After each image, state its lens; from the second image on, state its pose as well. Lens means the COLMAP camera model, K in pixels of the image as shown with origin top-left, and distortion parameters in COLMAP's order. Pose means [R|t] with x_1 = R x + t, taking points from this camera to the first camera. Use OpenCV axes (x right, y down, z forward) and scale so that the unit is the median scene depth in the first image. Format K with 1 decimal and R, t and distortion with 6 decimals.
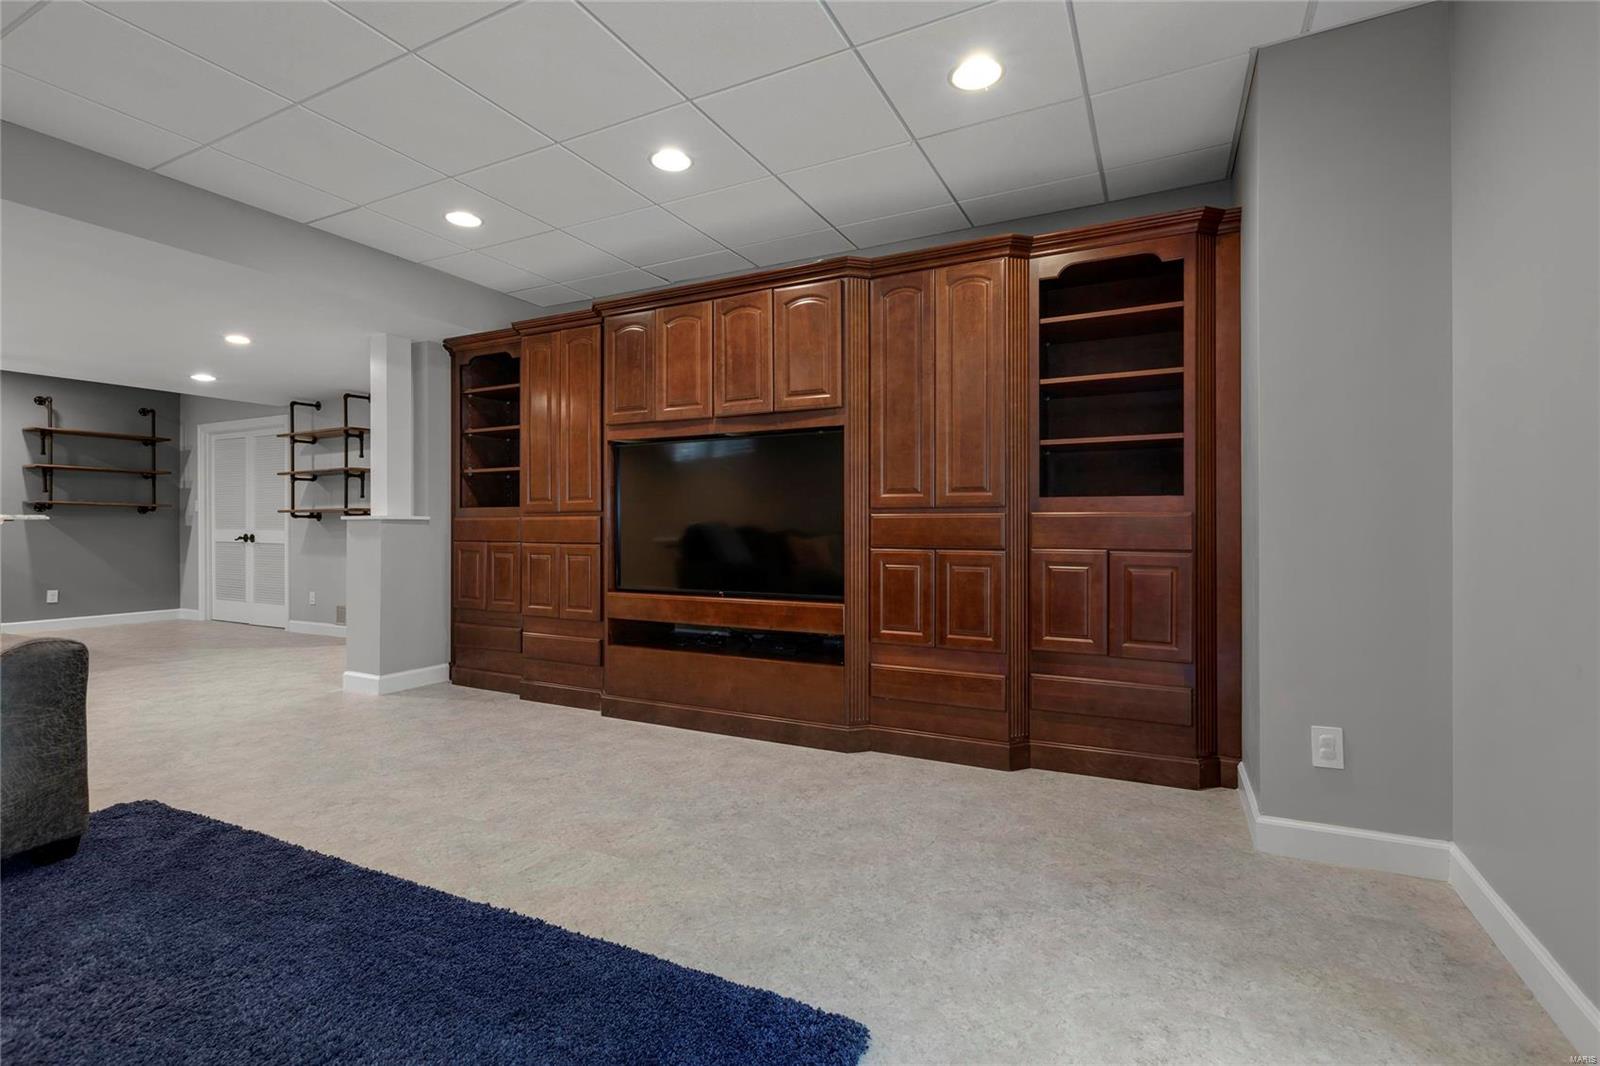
lens RADIAL K [[741.7, 0, 786.7], [0, 741.7, 525.5], [0, 0, 1]] dist [0.005253, 0.000711]
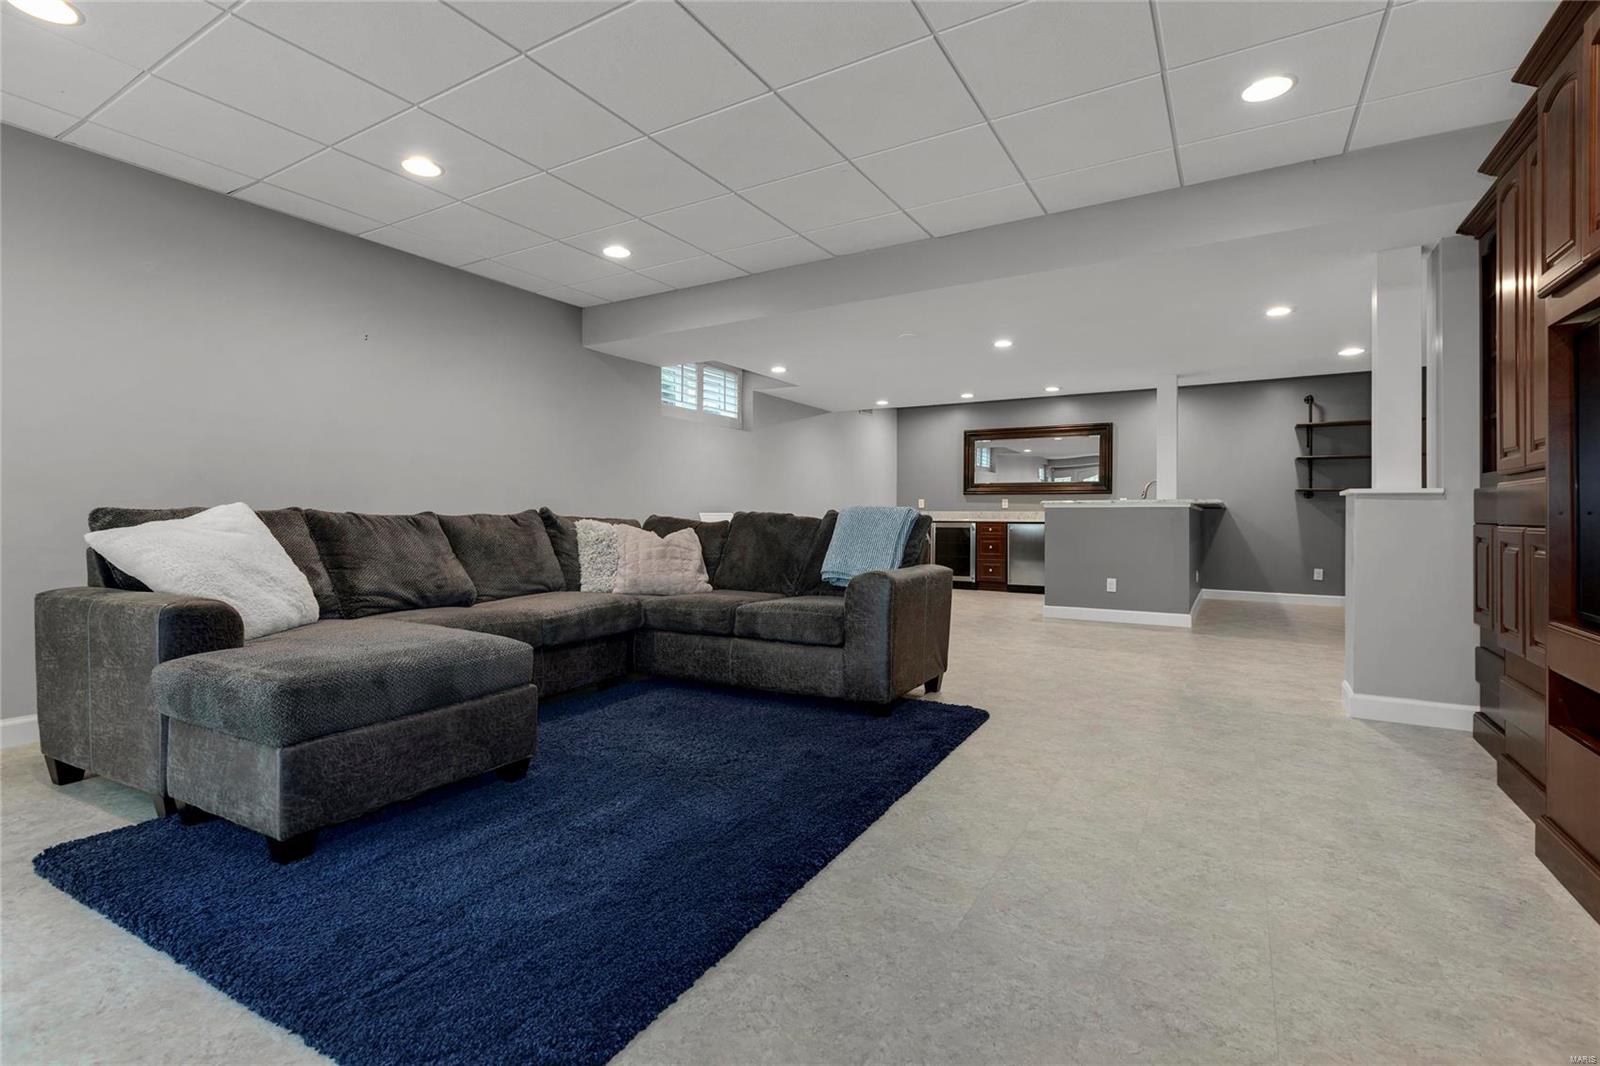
lens RADIAL K [[741.7, 0, 787.4], [0, 741.7, 519.9], [0, 0, 1]] dist [0.005253, 0.000711]
pose [[-0.069003, 0.007729, -0.997587, 0.186822], [-0.004071, 0.999959, 0.008029, 0.010263], [0.997608, 0.004615, -0.068969, 0.301881]]
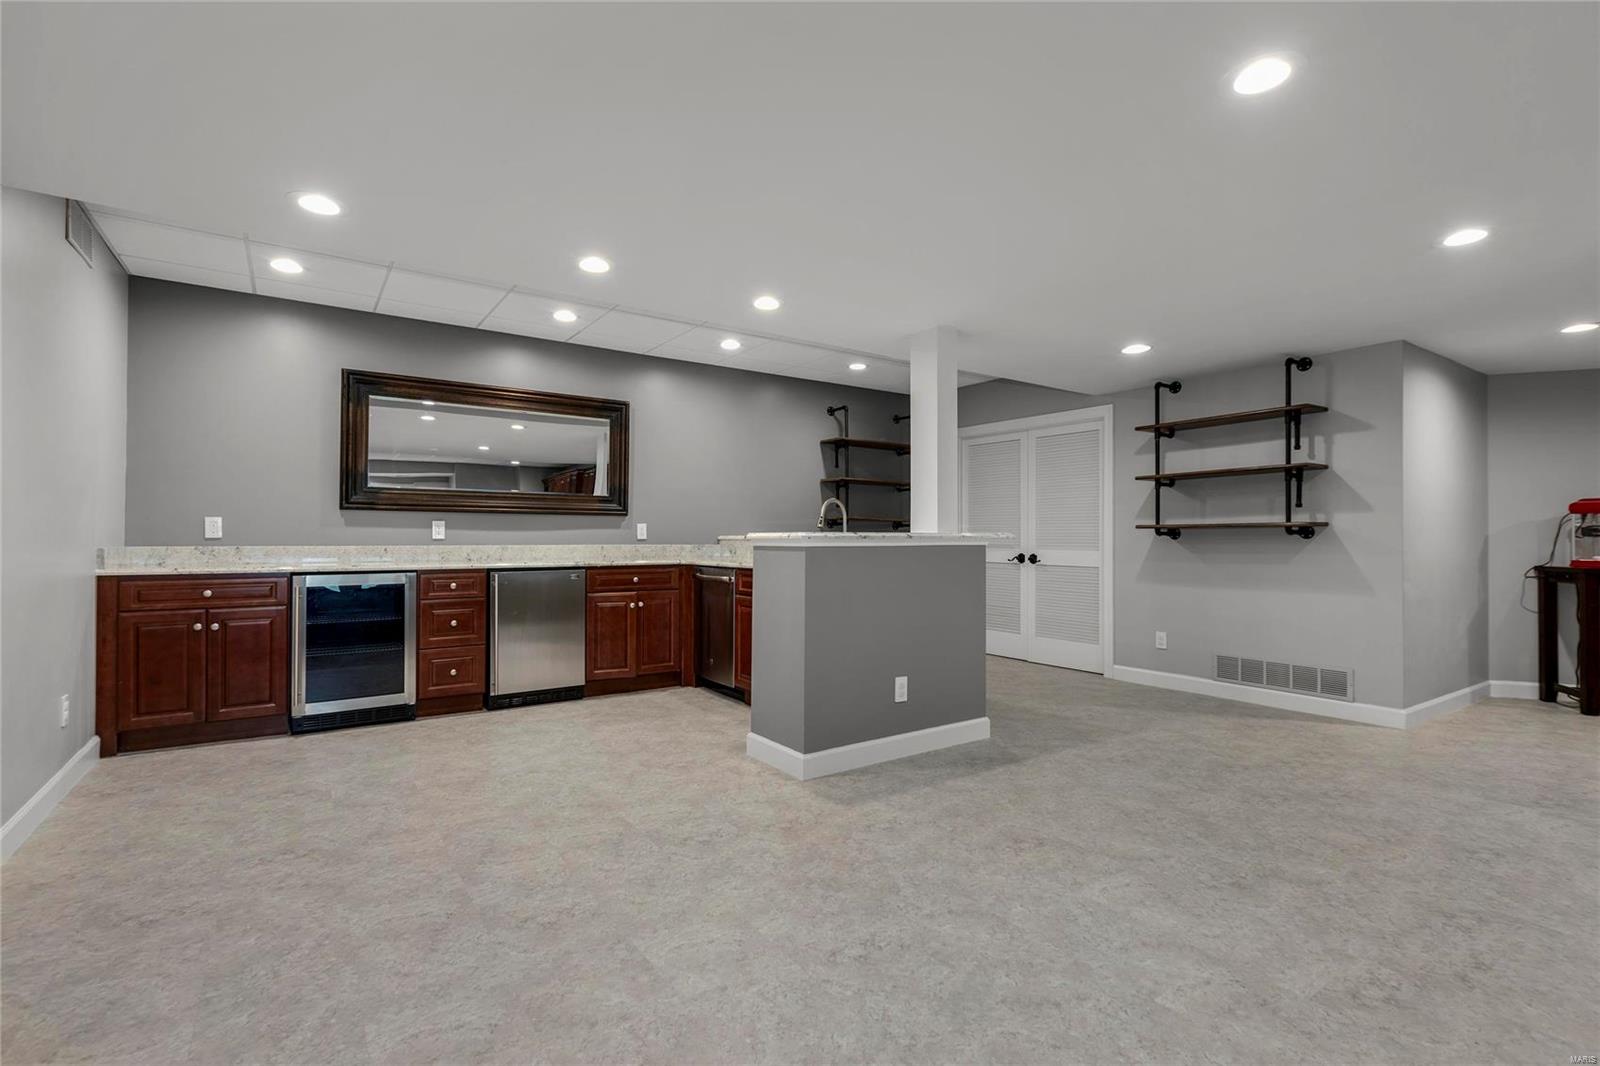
lens RADIAL K [[741.7, 0, 807.2], [0, 741.7, 534.2], [0, 0, 1]] dist [0.005253, 0.000711]
pose [[0.882302, 0.002662, -0.470676, -0.606789], [-0.005729, 0.999971, -0.005084, -0.005534], [0.470648, 0.007182, 0.882292, 0.159462]]
